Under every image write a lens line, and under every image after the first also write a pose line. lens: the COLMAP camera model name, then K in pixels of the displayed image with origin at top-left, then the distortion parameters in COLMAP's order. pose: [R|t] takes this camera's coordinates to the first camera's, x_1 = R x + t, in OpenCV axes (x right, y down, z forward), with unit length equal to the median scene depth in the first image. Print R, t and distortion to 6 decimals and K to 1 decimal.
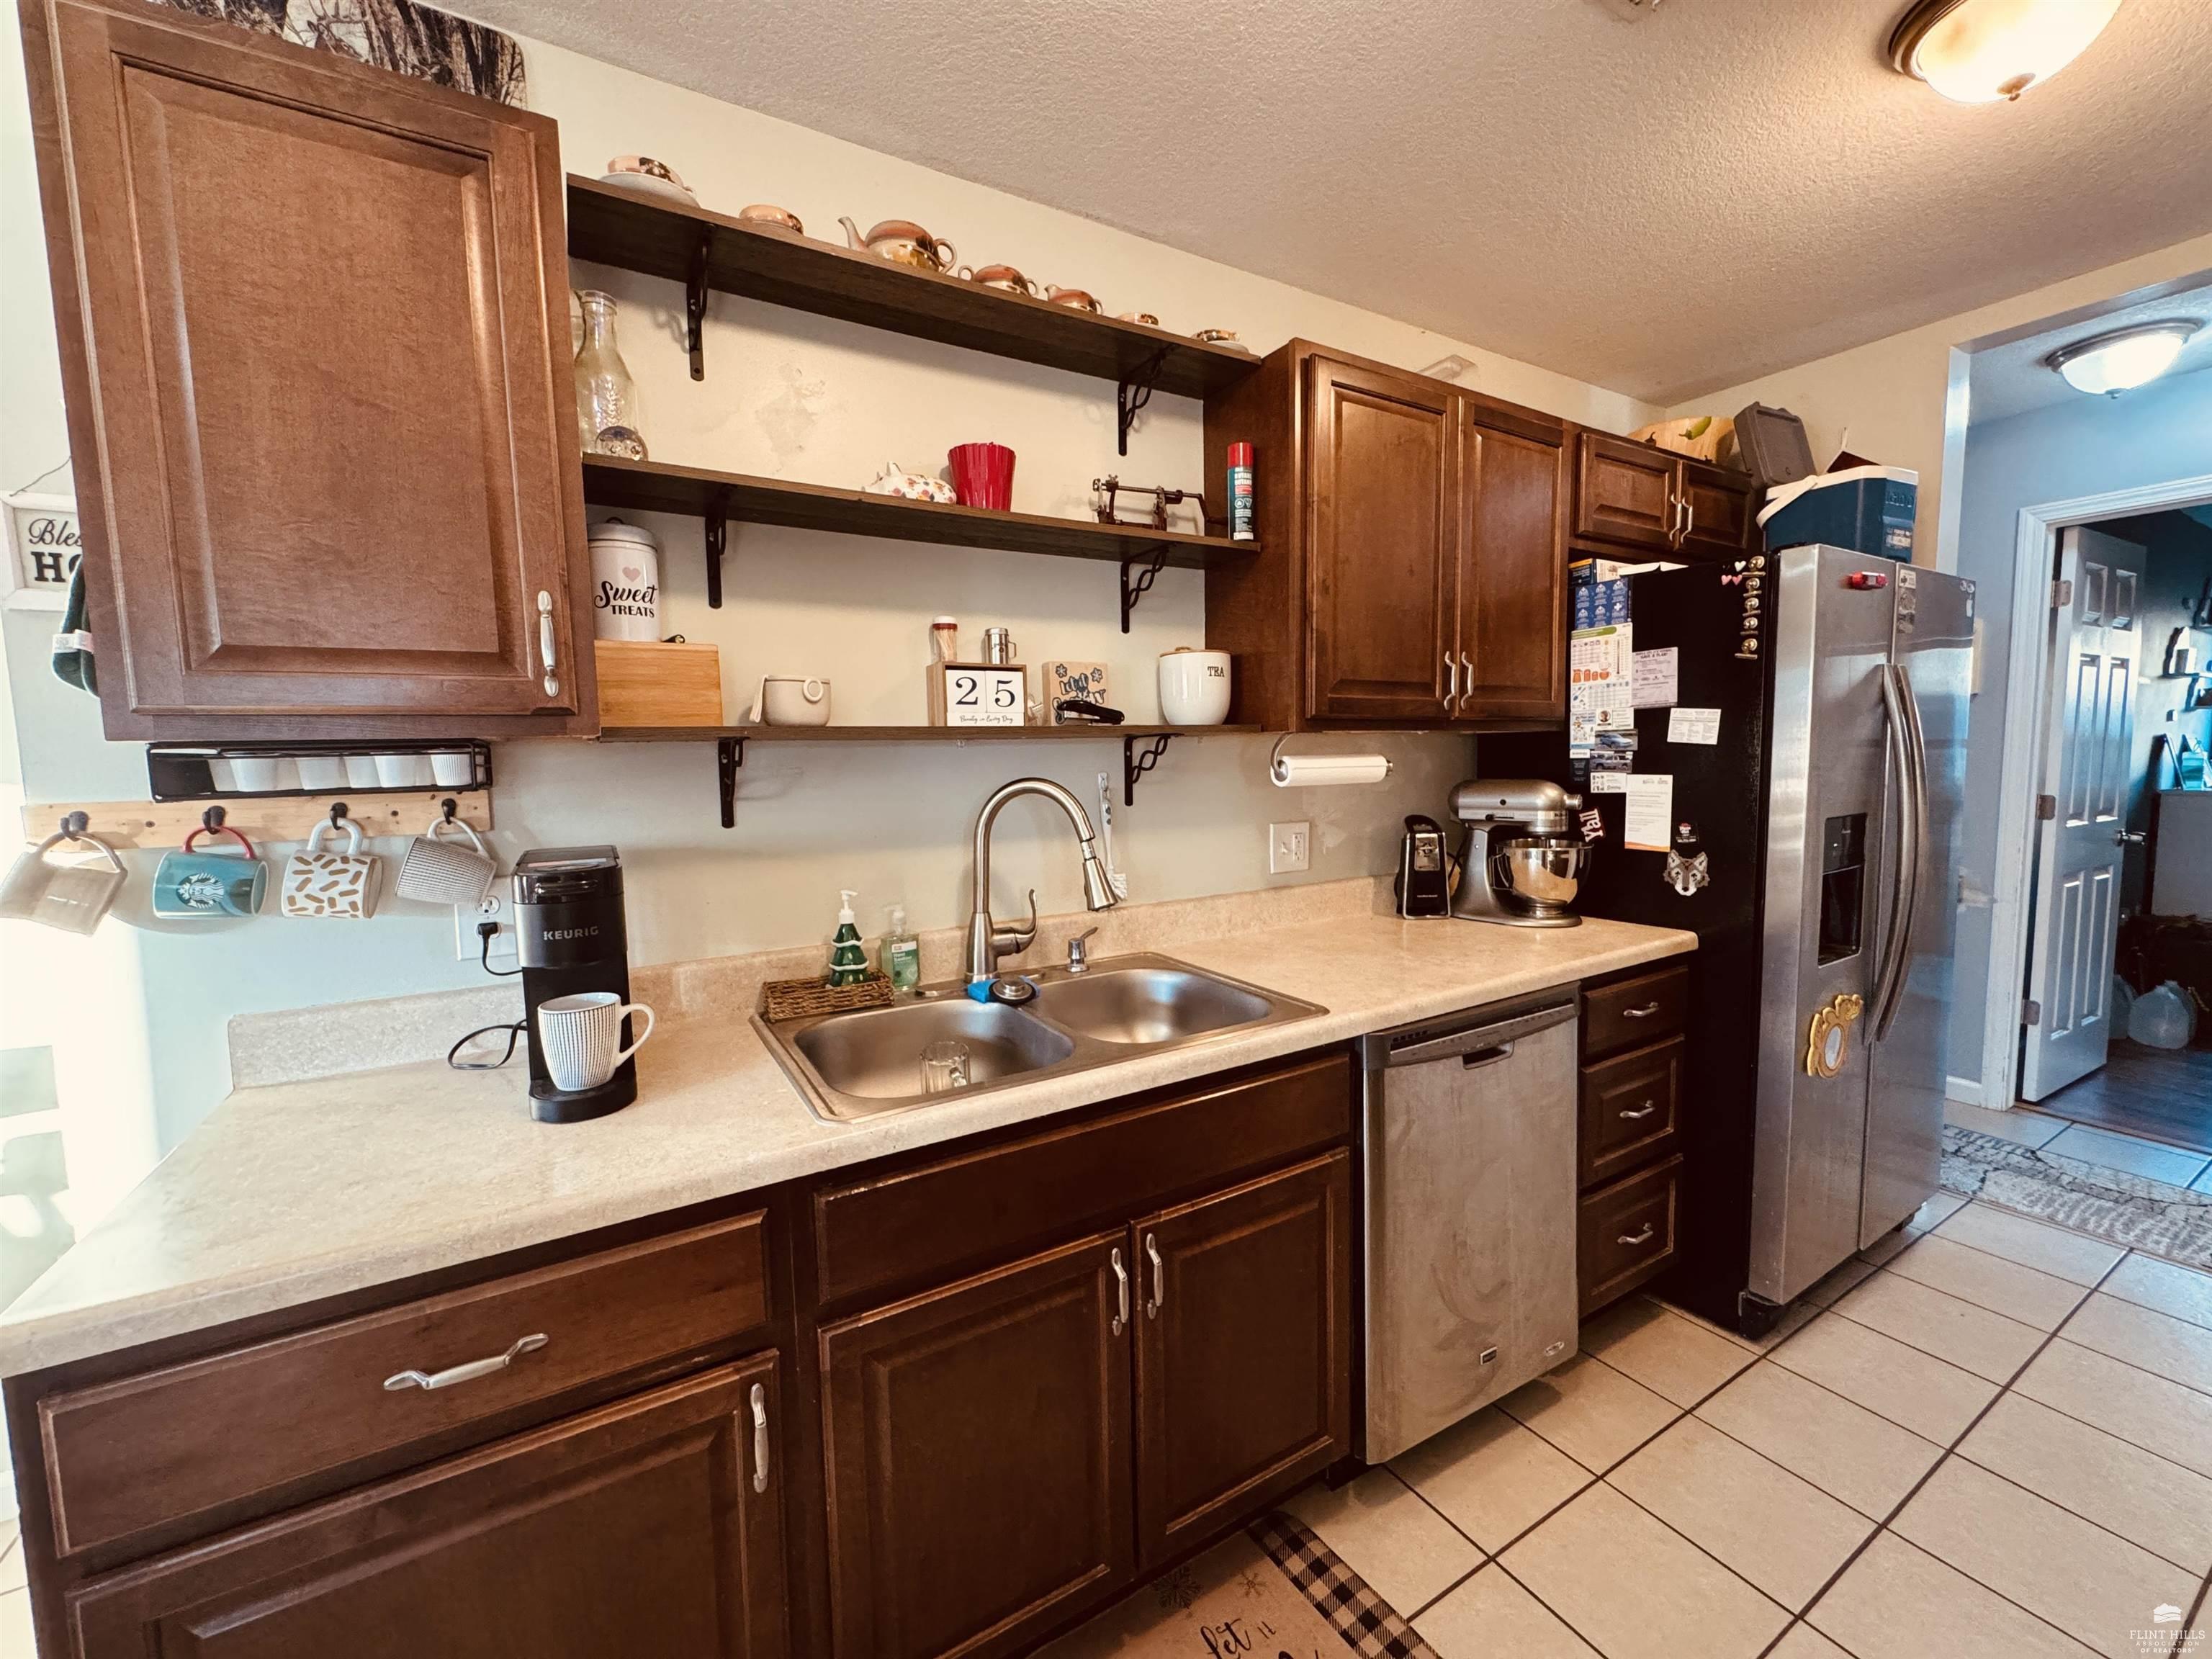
lens RADIAL K [[885.9, 0, 1104.5], [0, 885.9, 826.6], [0, 0, 1]] dist [-0.003100, 0.000504]
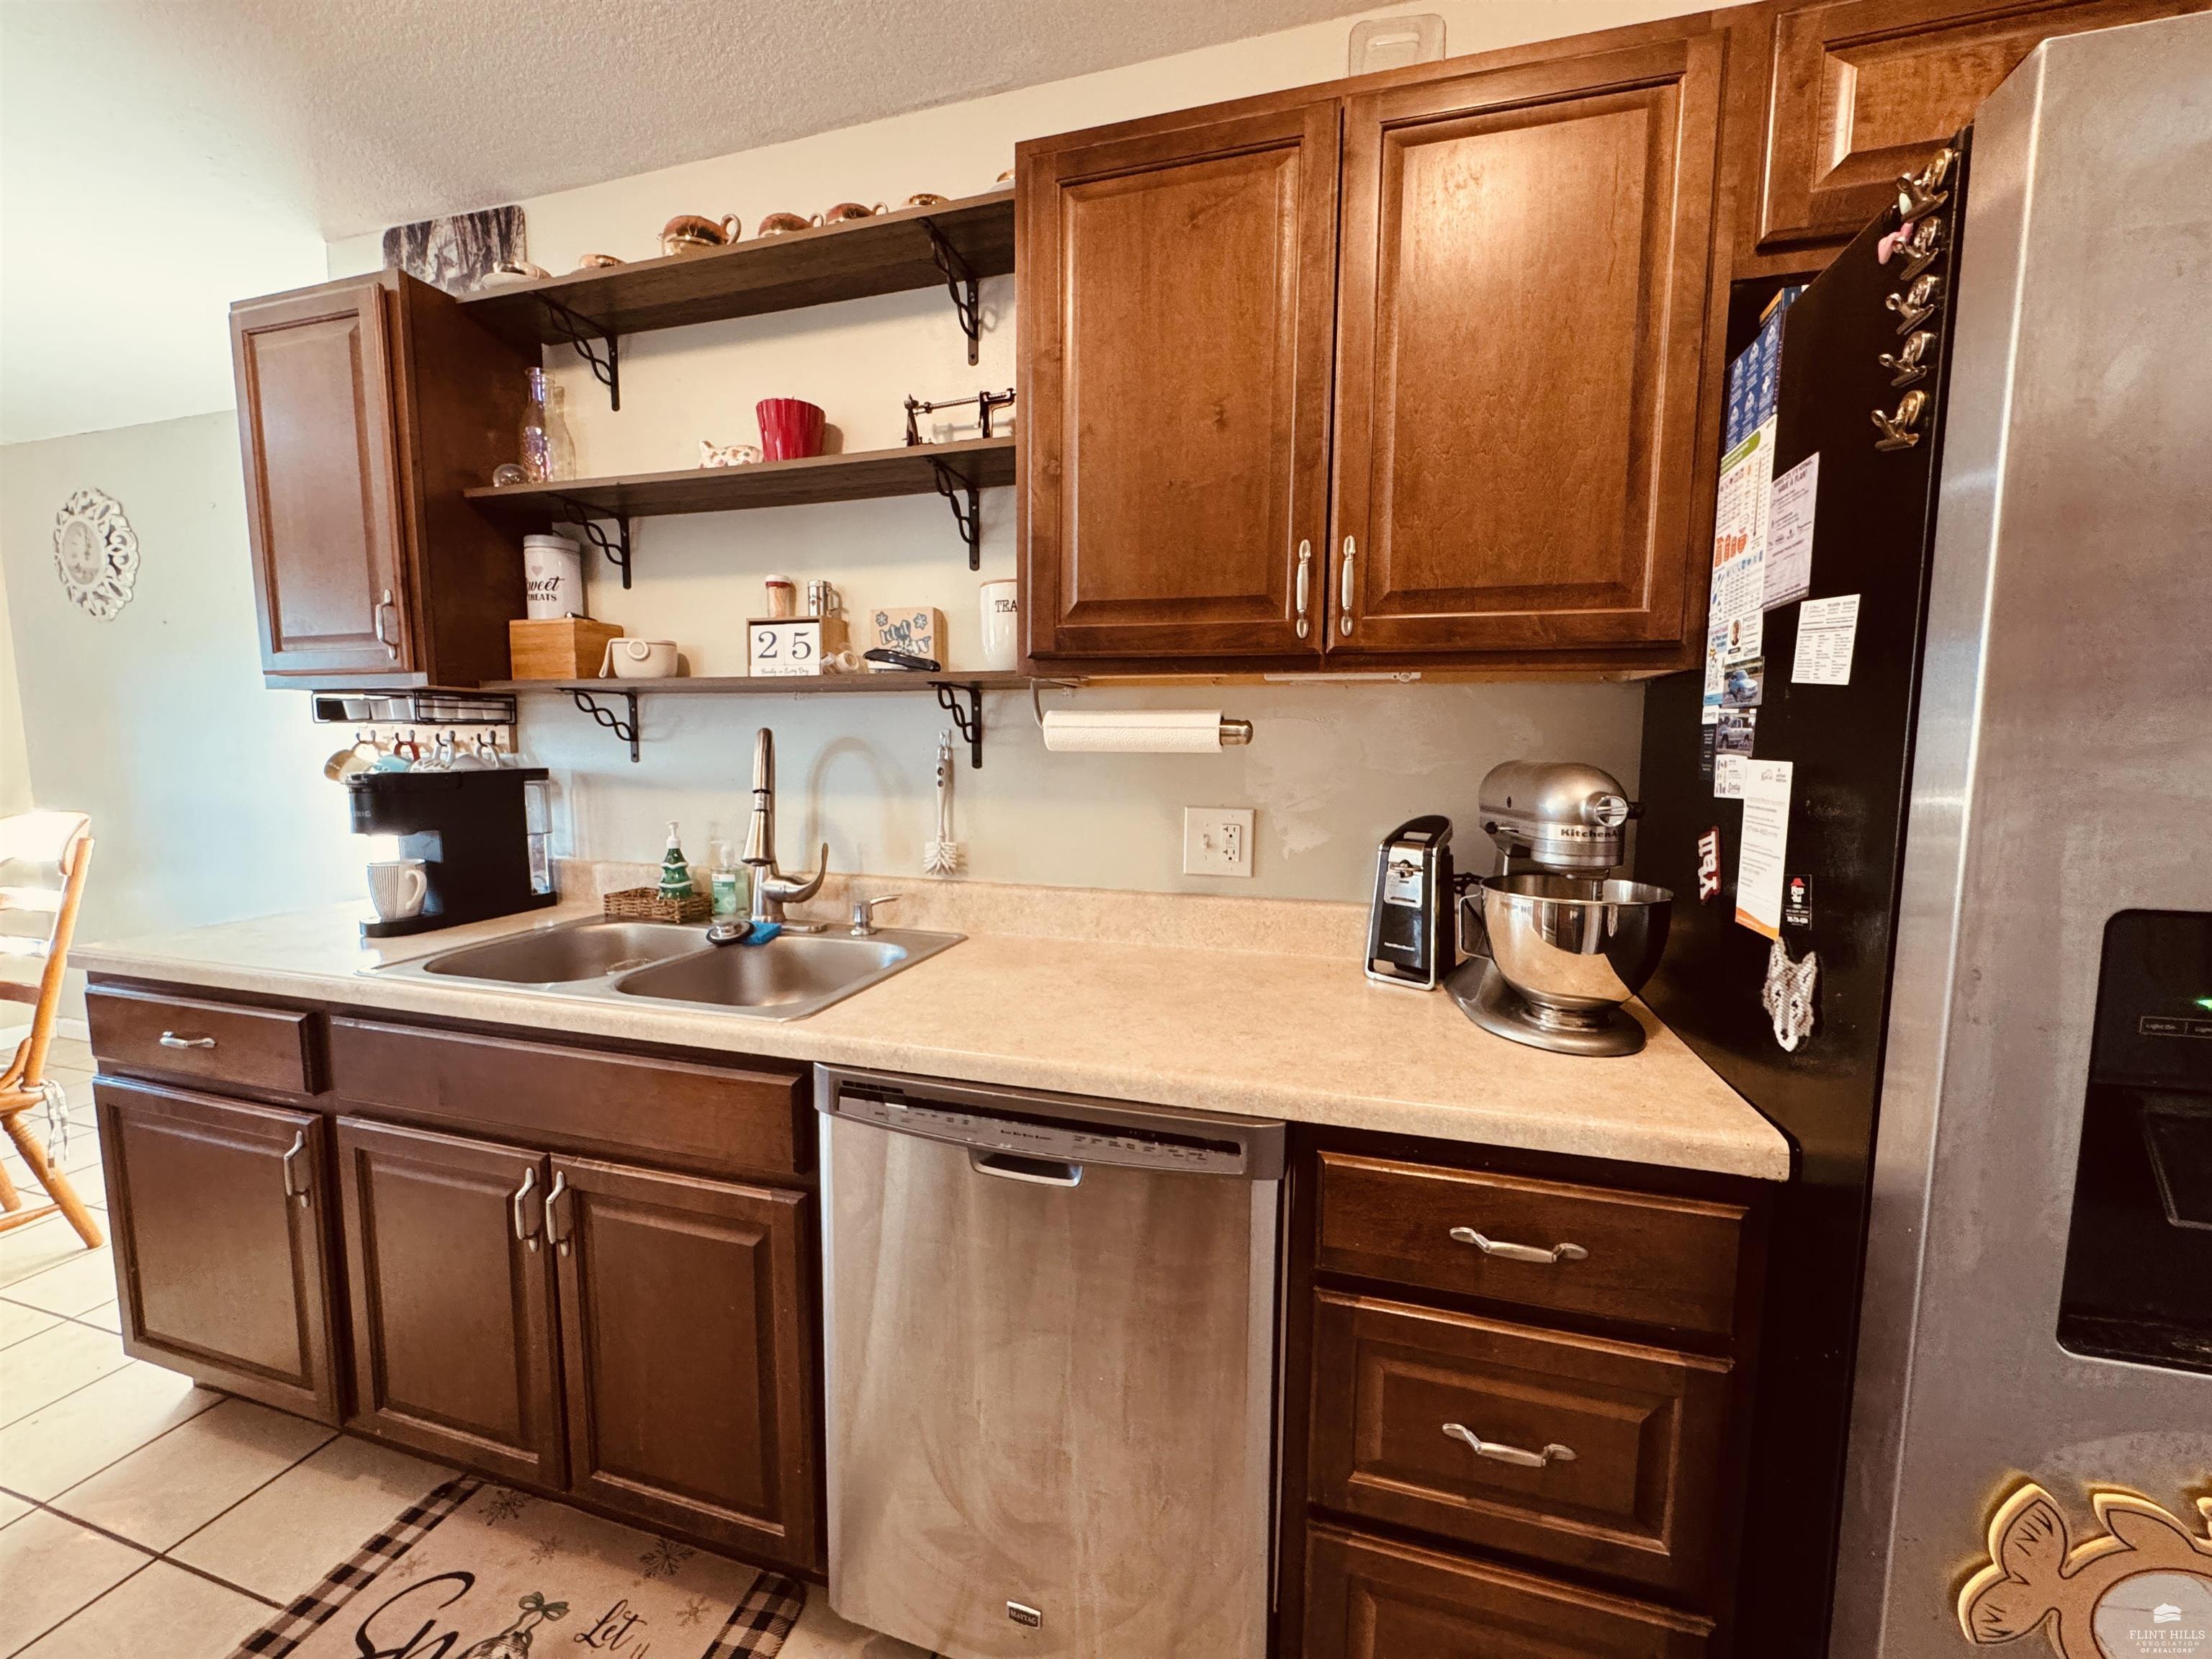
lens RADIAL K [[881.4, 0, 1101.4], [0, 881.4, 828.2], [0, 0, 1]] dist [-0.003201, 0.000018]
pose [[0.678281, 0.097869, -0.728256, 0.834633], [-0.080482, 0.995023, 0.058760, -0.028272], [0.730381, 0.018756, 0.682782, 0.543456]]
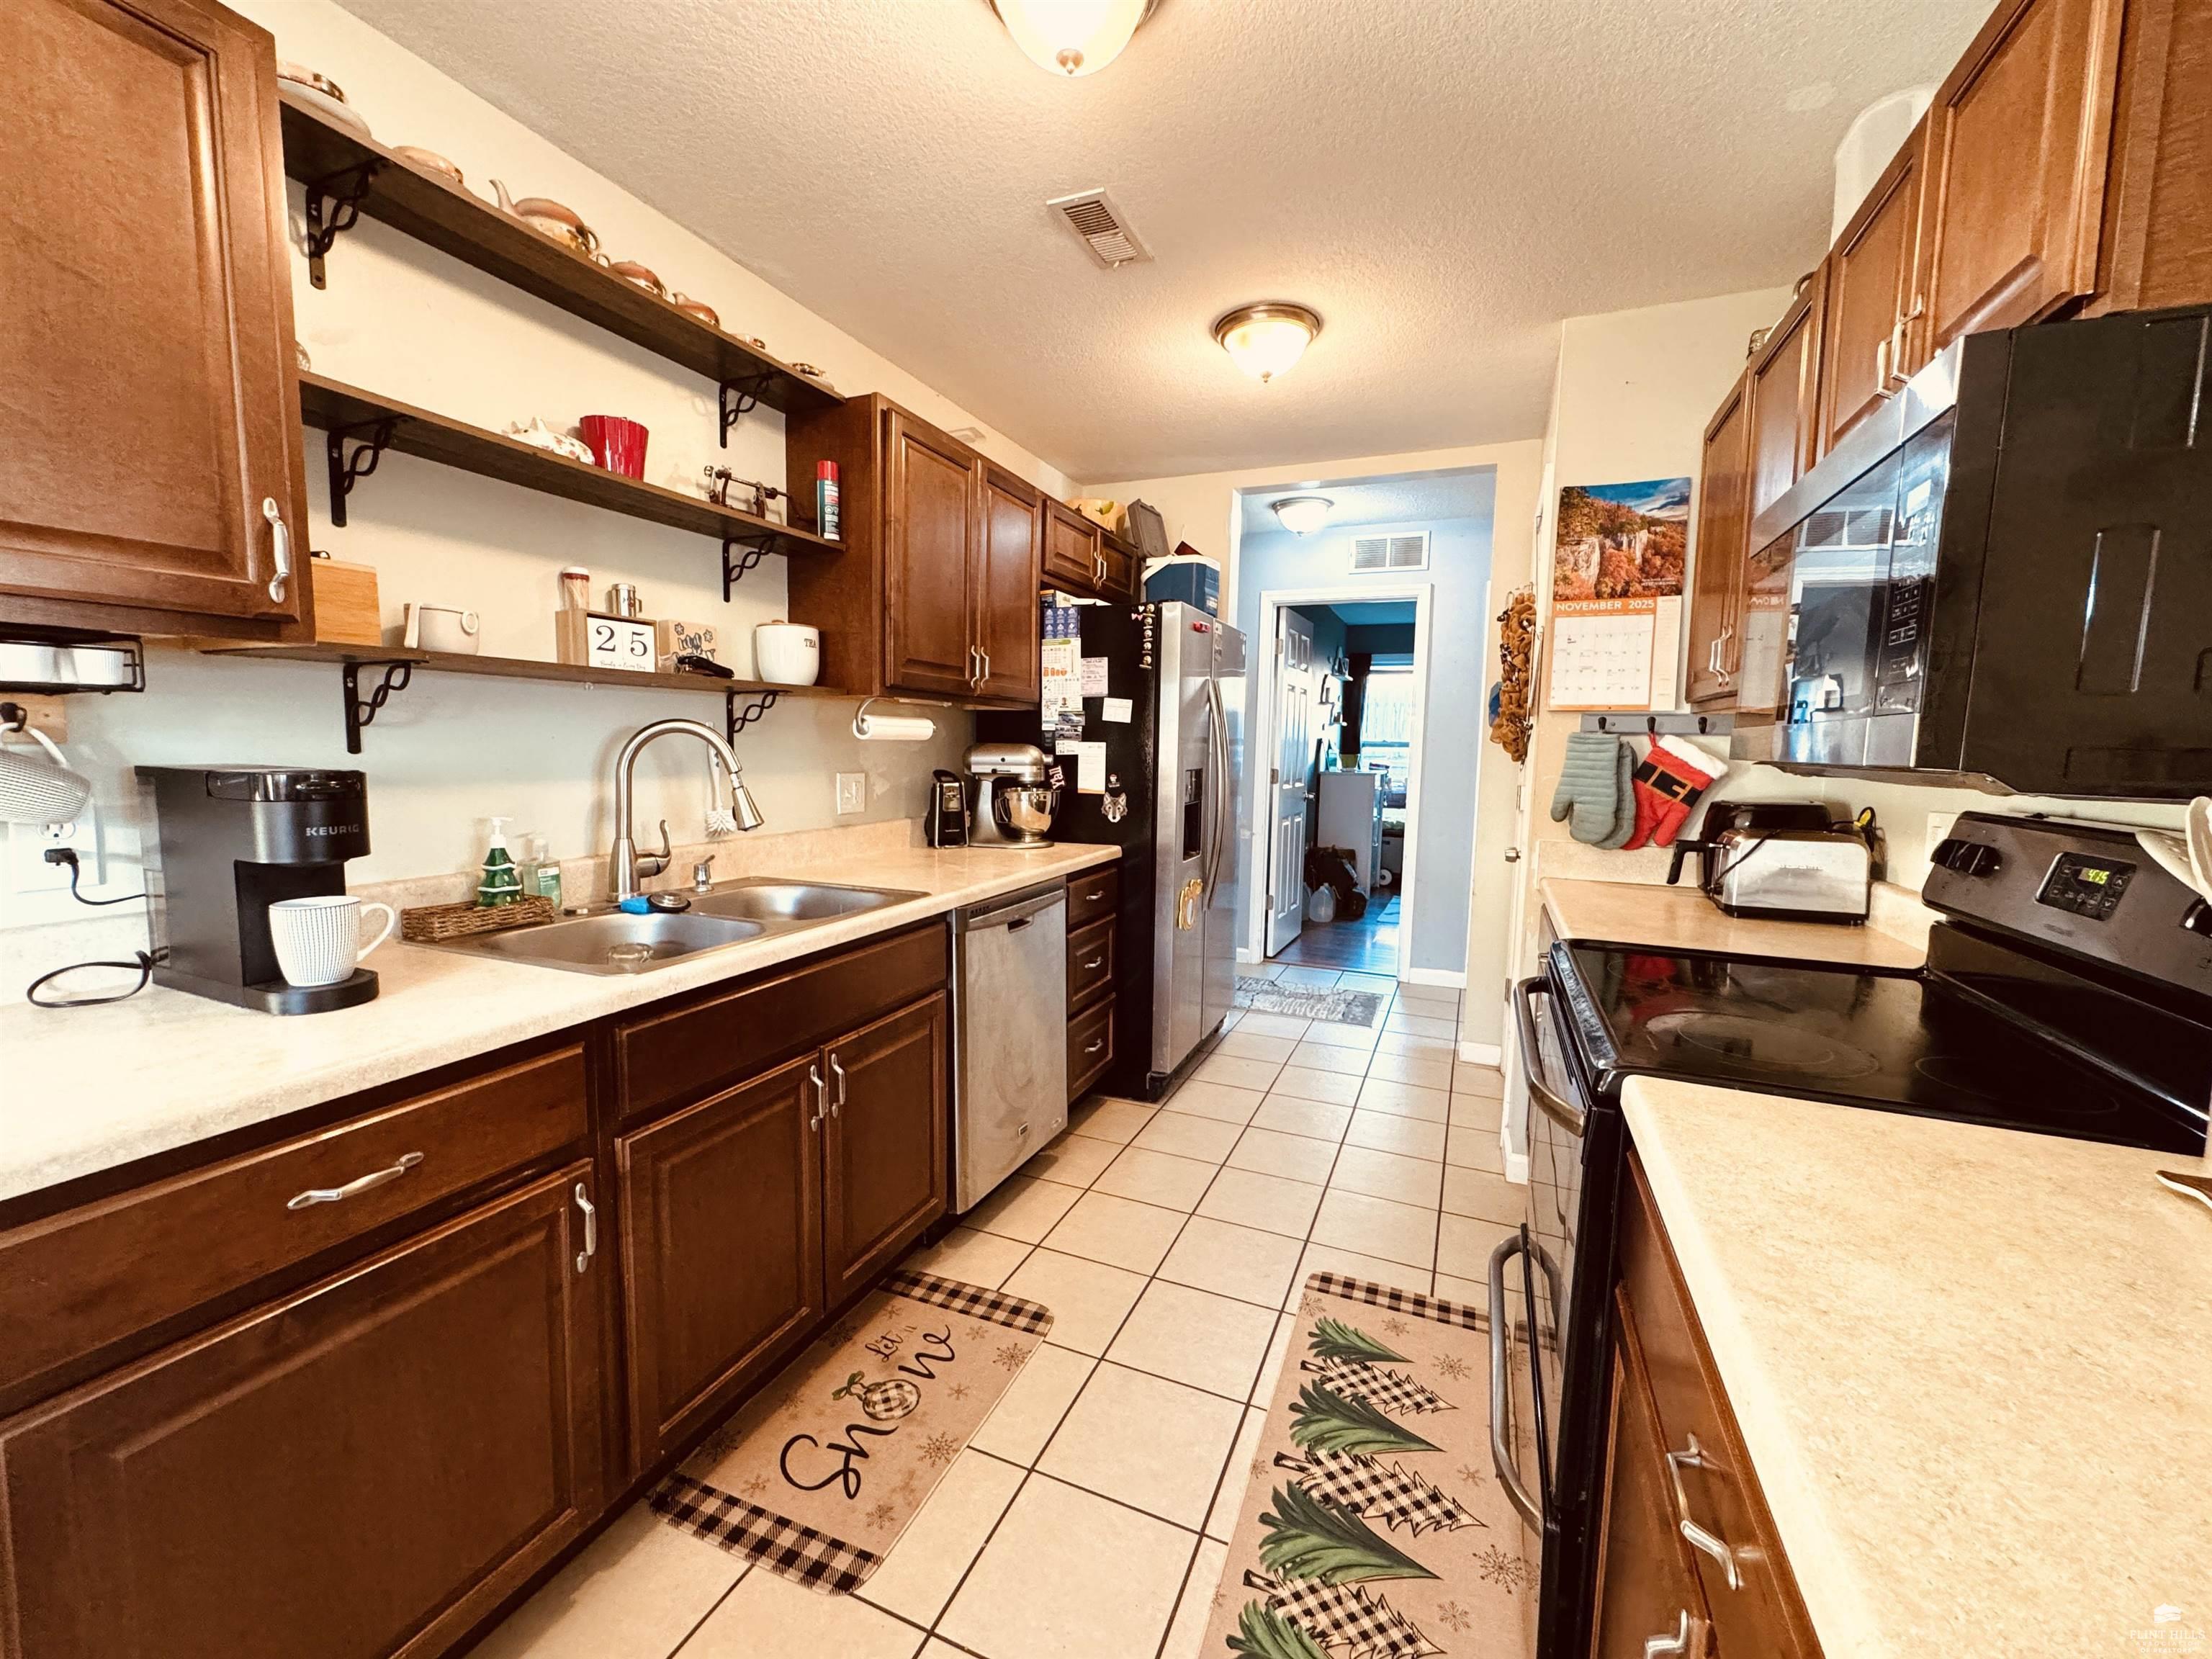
lens RADIAL K [[885.9, 0, 1104.5], [0, 885.9, 826.6], [0, 0, 1]] dist [-0.003100, 0.000504]
pose [[0.804337, -0.023344, 0.593714, -0.295692], [0.016846, 0.999722, 0.016486, 0.069116], [-0.593934, -0.003258, 0.804507, -0.242157]]
